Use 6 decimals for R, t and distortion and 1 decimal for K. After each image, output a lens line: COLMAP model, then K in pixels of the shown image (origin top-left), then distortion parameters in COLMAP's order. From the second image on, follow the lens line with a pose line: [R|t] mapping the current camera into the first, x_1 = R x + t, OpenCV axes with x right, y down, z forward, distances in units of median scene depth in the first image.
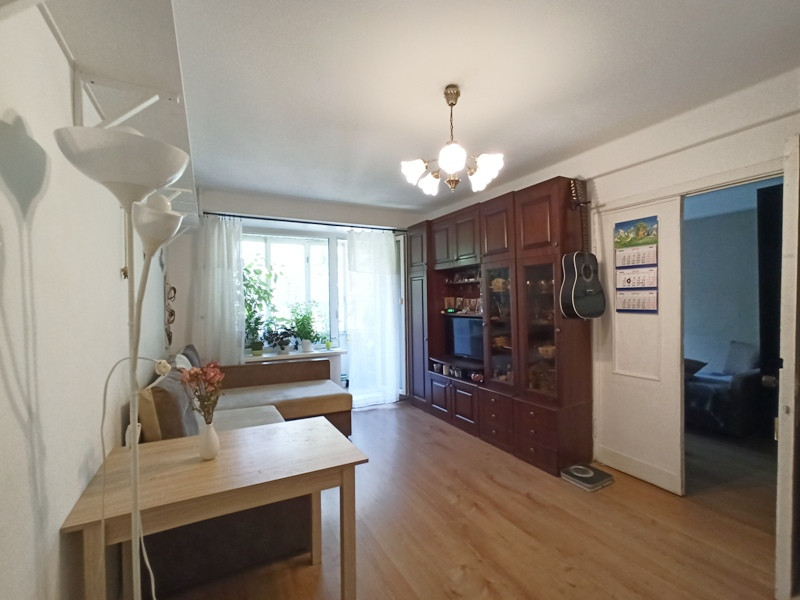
lens RADIAL K [[358.5, 0, 399.4], [0, 358.5, 299.0], [0, 0, 1]] dist [-0.044487, 0.010482]
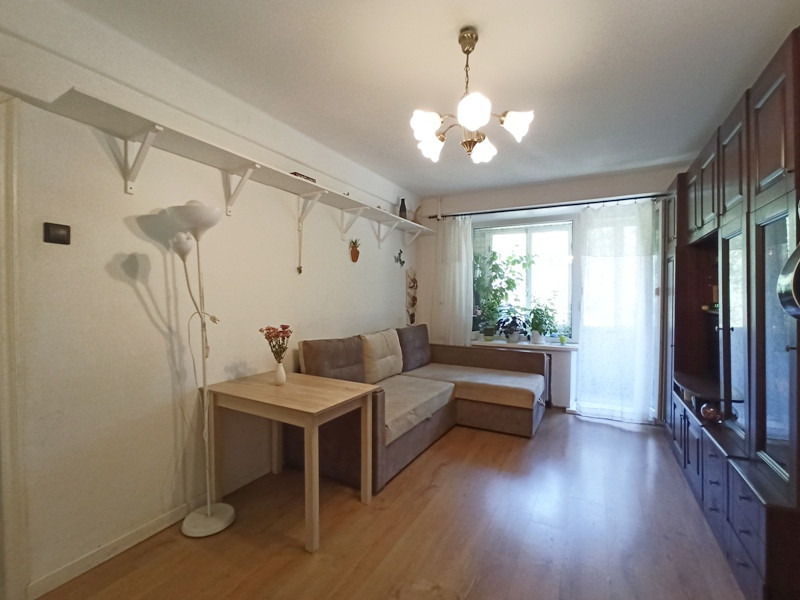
lens RADIAL K [[358.5, 0, 403.5], [0, 358.5, 299.2], [0, 0, 1]] dist [-0.044487, 0.010482]
pose [[0.556888, 0.021851, -0.830300, 0.352486], [-0.004280, 0.999716, 0.023439, 0.008721], [0.830577, -0.009500, 0.556823, 0.185518]]
